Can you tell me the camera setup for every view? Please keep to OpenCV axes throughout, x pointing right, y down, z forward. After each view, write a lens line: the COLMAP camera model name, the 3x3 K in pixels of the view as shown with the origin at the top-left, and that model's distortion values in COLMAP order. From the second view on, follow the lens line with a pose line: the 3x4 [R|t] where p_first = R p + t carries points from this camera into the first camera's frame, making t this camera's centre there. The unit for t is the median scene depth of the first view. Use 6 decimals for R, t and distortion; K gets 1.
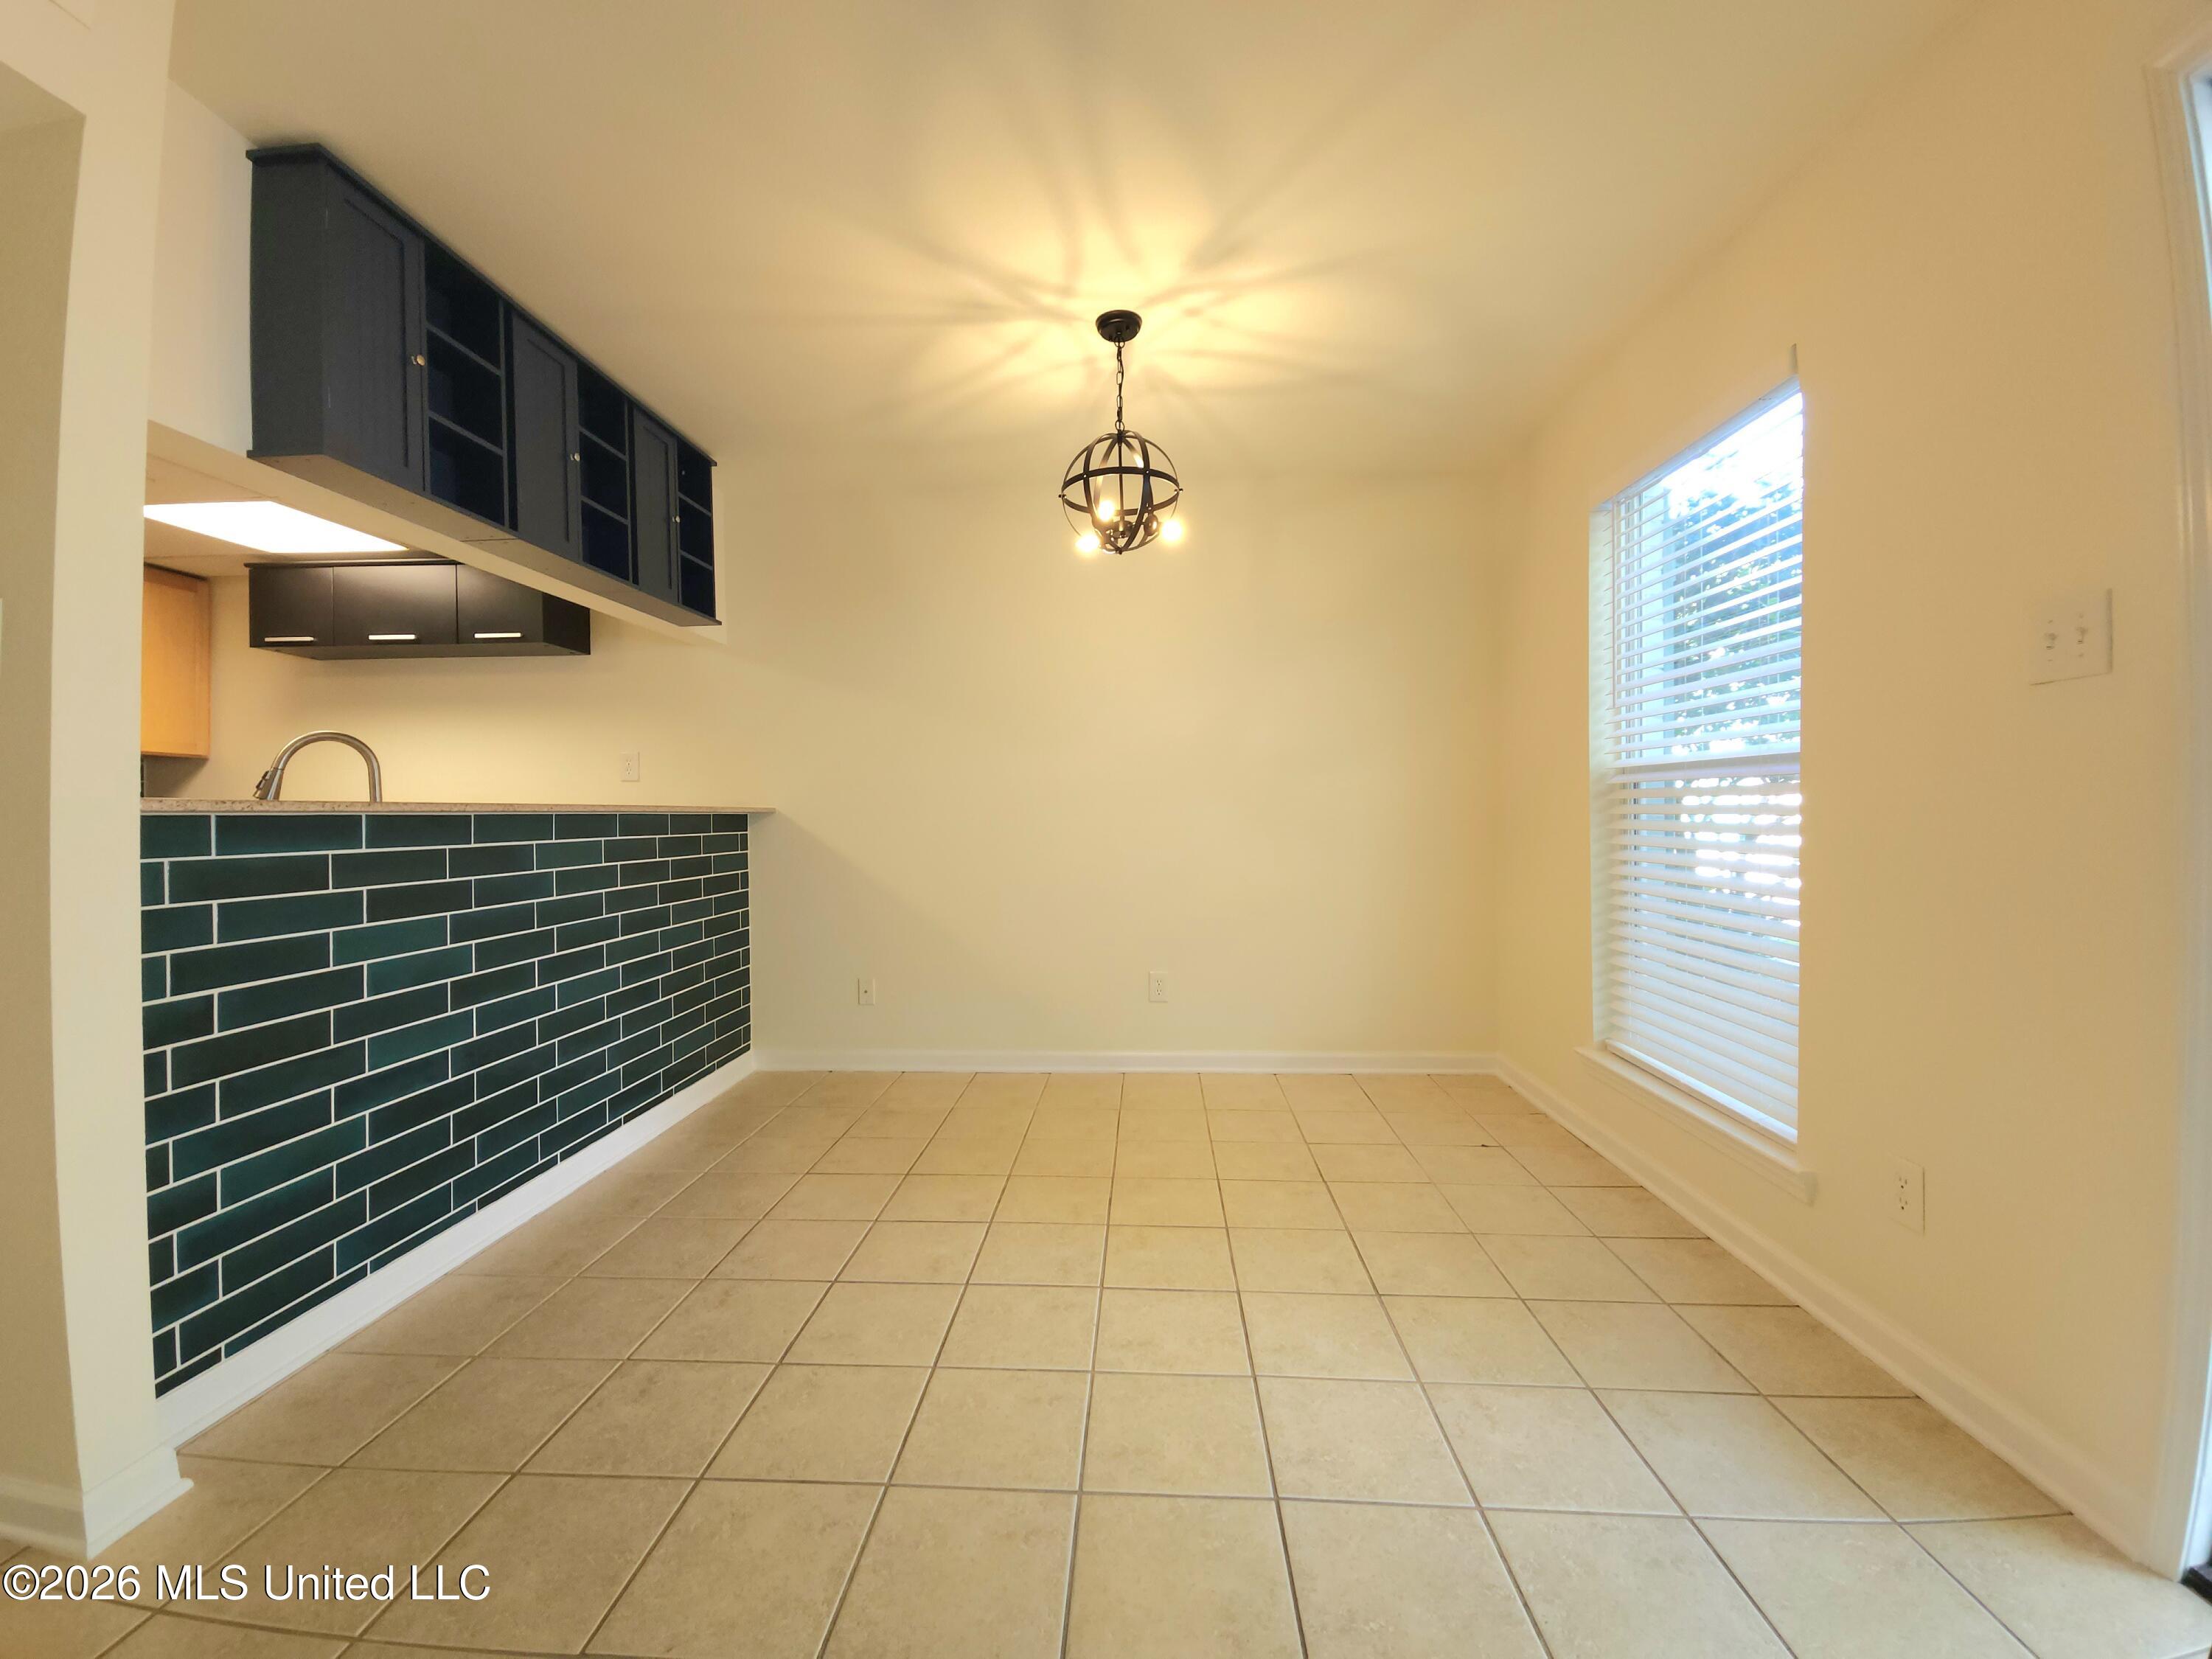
lens RADIAL K [[901.1, 0, 1099.0], [0, 901.1, 814.3], [0, 0, 1]] dist [0.010106, -0.006889]
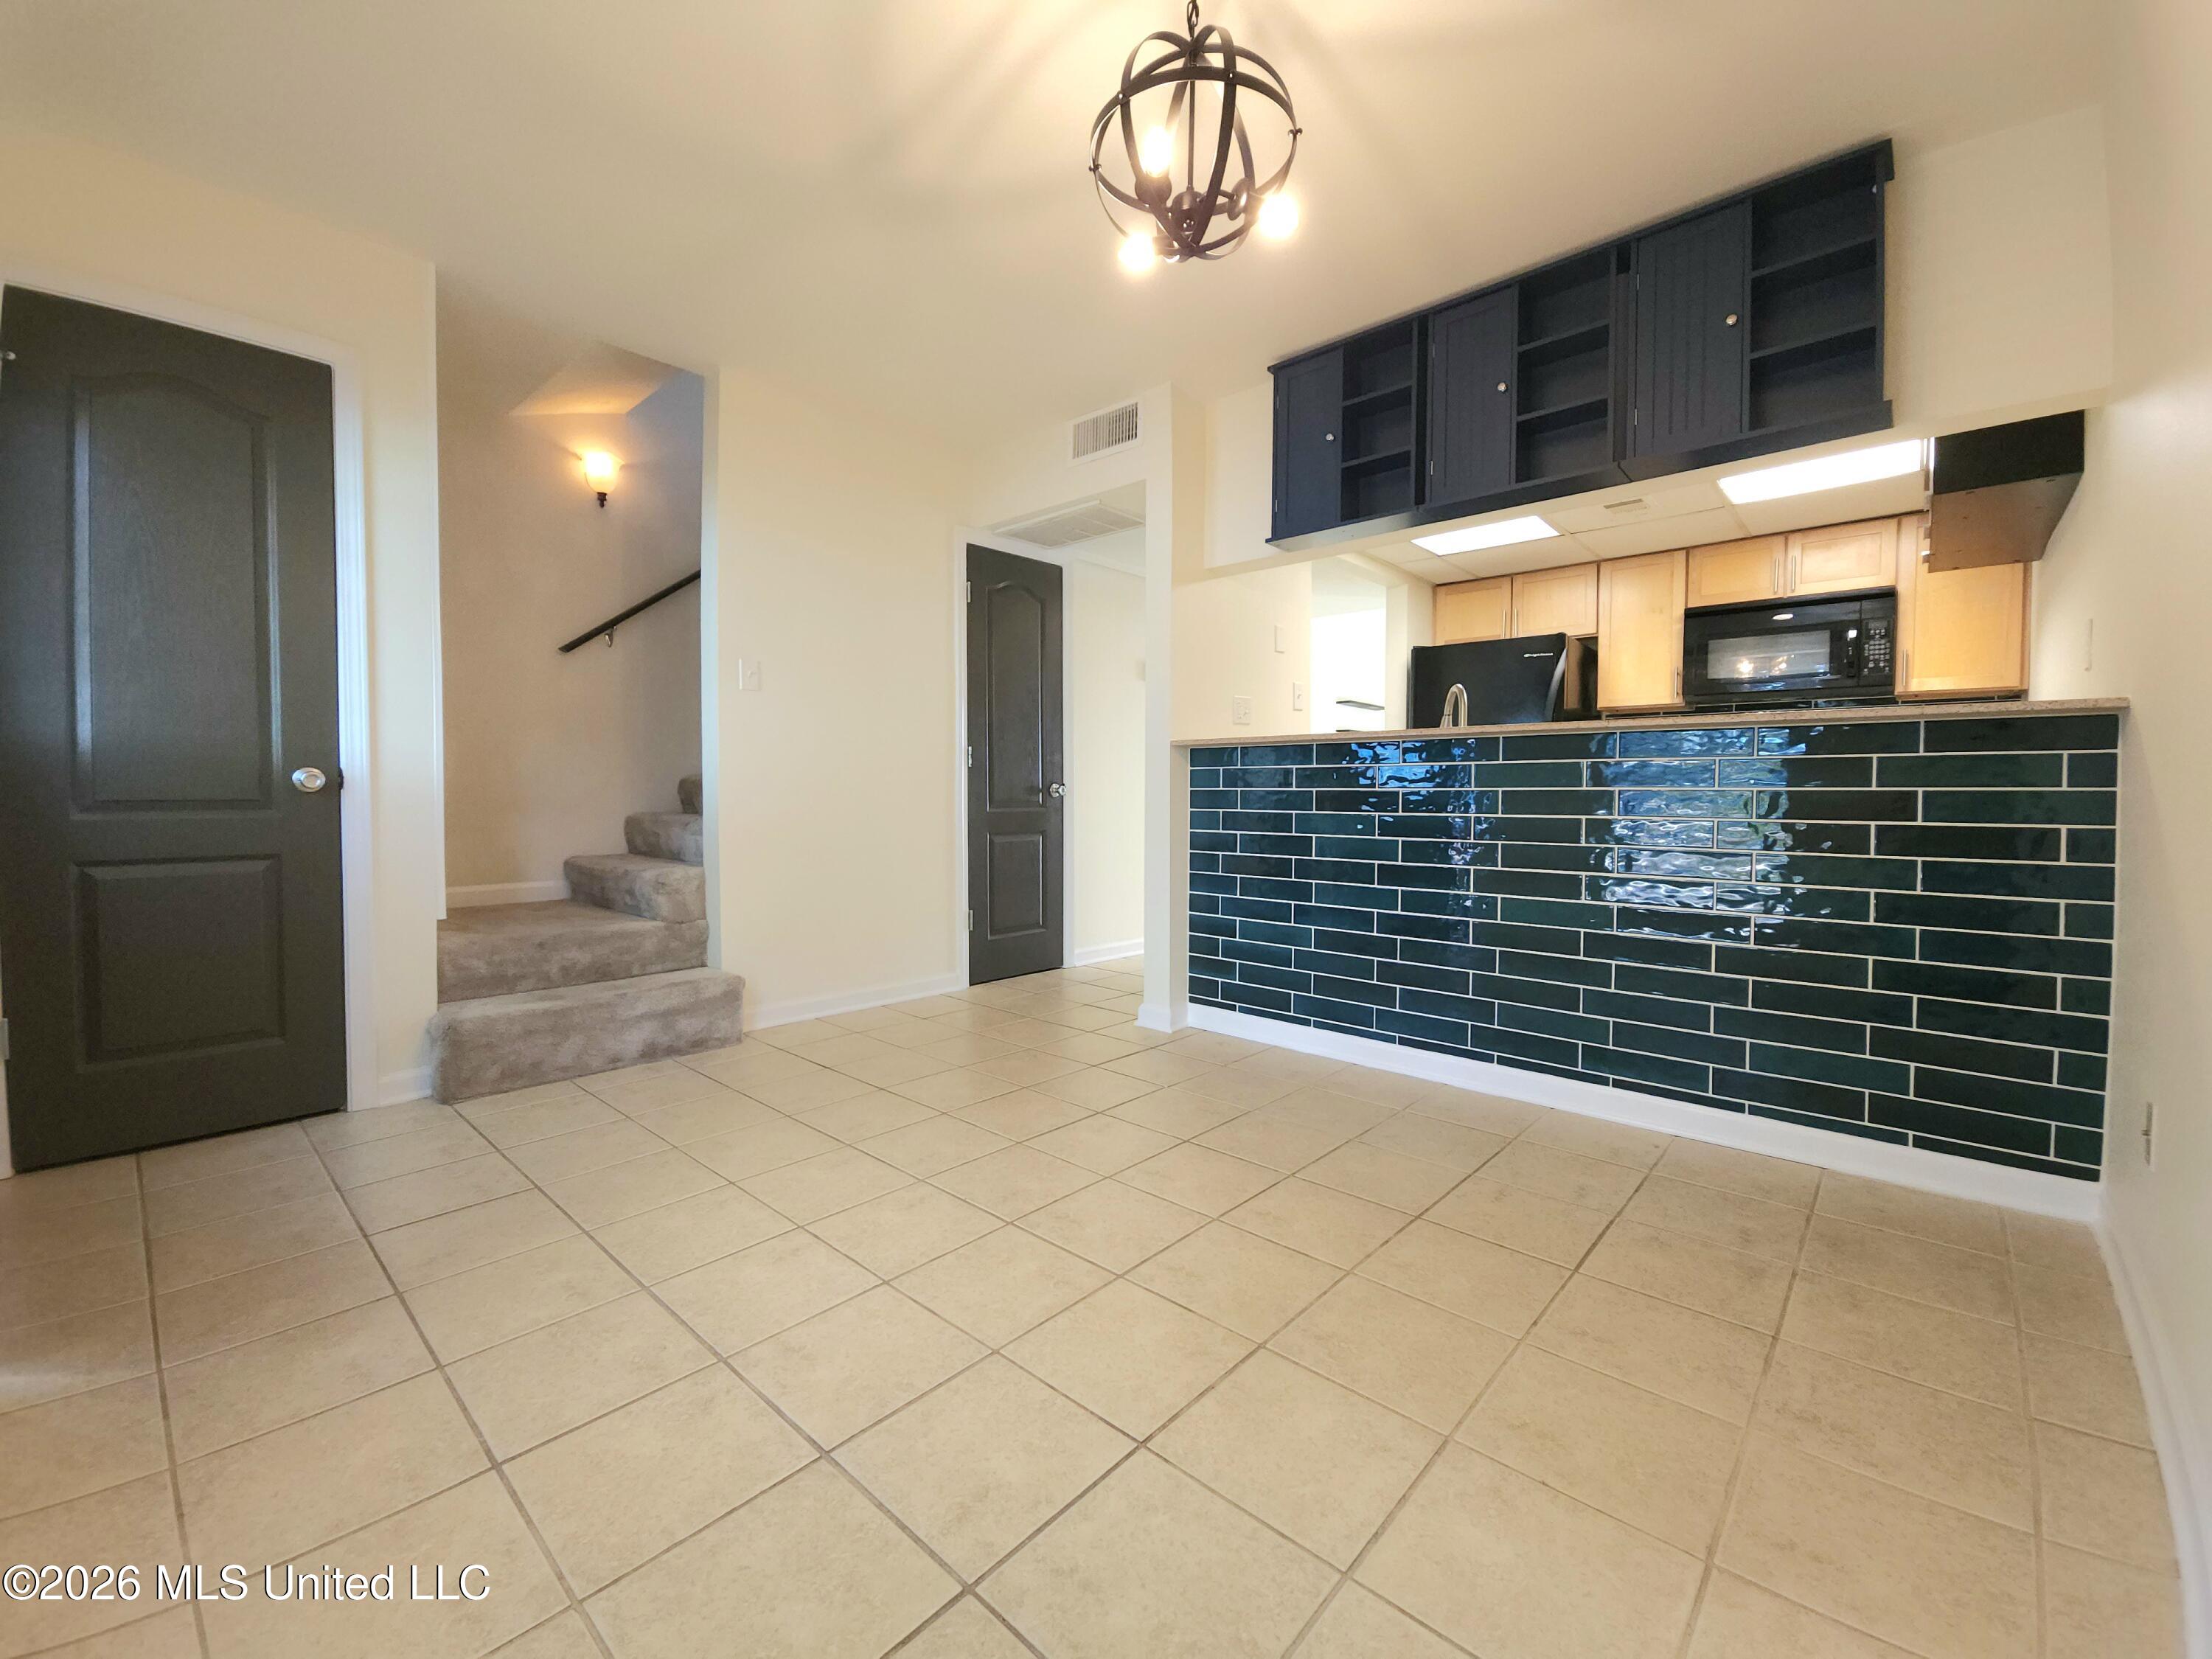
lens RADIAL K [[901.1, 0, 1099.0], [0, 901.1, 814.3], [0, 0, 1]] dist [0.010106, -0.006889]
pose [[-0.632725, 0.023773, -0.774012, 0.525129], [0.001010, 0.999553, 0.029875, 0.059798], [0.774376, 0.018120, -0.632466, 1.324833]]
